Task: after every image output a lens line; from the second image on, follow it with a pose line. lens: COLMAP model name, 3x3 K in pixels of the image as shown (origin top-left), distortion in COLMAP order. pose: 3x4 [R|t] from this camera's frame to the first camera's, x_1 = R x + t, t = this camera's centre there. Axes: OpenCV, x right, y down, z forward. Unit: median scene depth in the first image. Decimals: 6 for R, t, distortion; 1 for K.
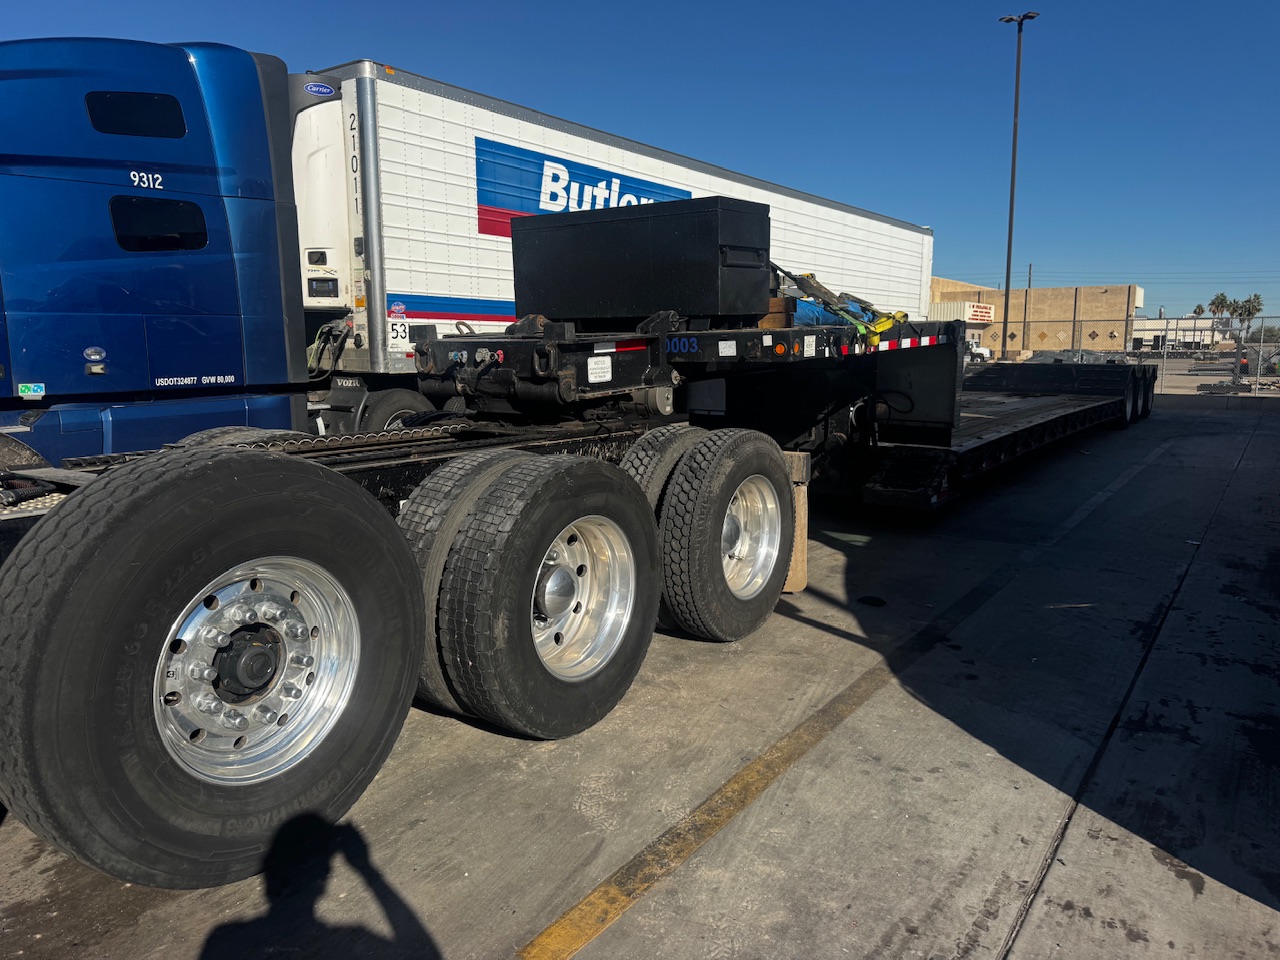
lens RADIAL K [[913.7, 0, 640.9], [0, 913.7, 480.4], [0, 0, 1]] dist [0.034669, -0.044352]
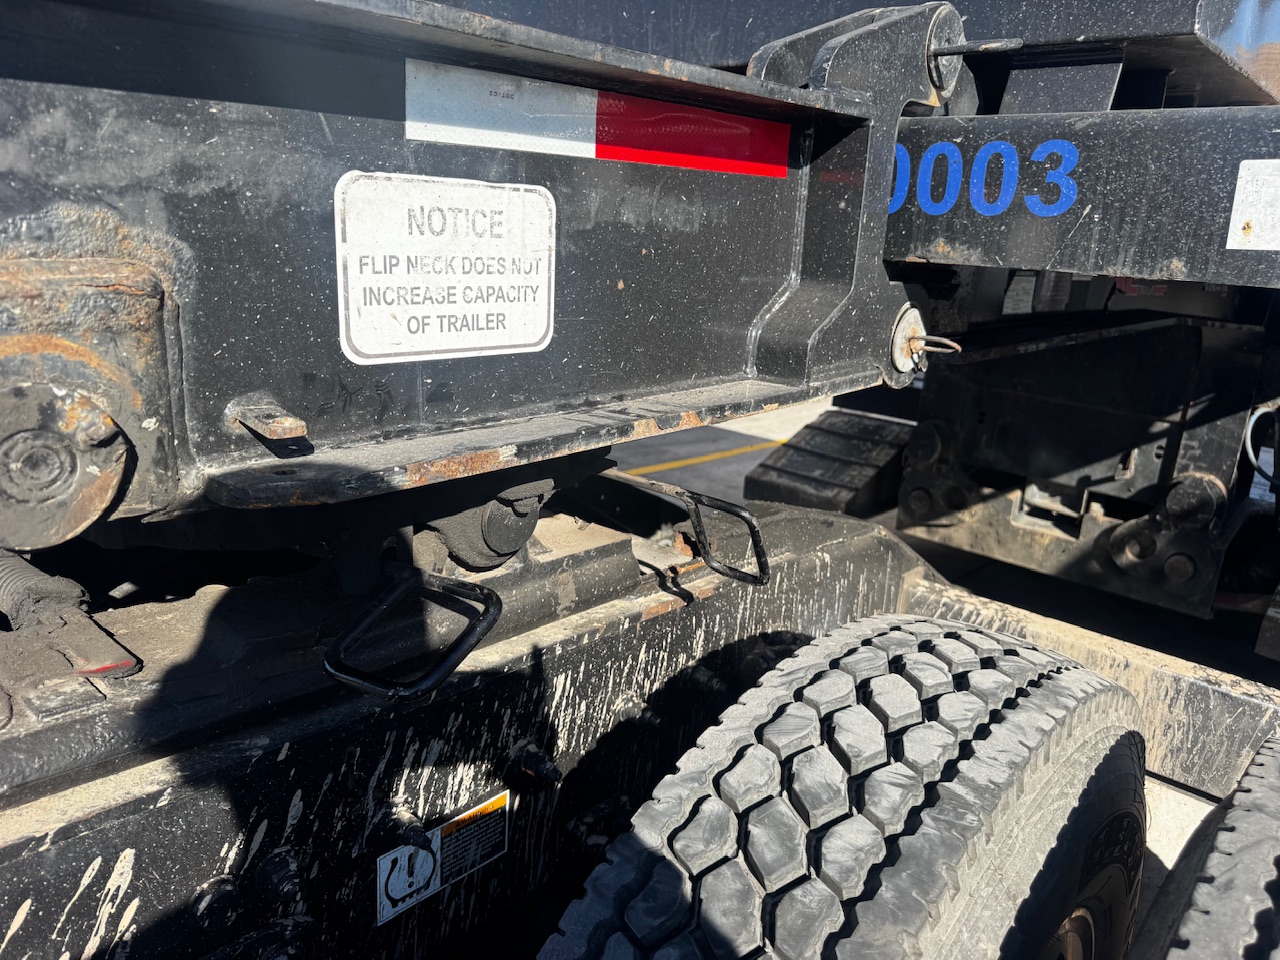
lens RADIAL K [[913.7, 0, 639.9], [0, 913.7, 483.9], [0, 0, 1]] dist [0.034669, -0.044352]
pose [[0.989134, 0.104635, -0.103276, 0.001595], [-0.093521, 0.989834, 0.107156, -0.098454], [0.113438, -0.096333, 0.988864, 0.792725]]
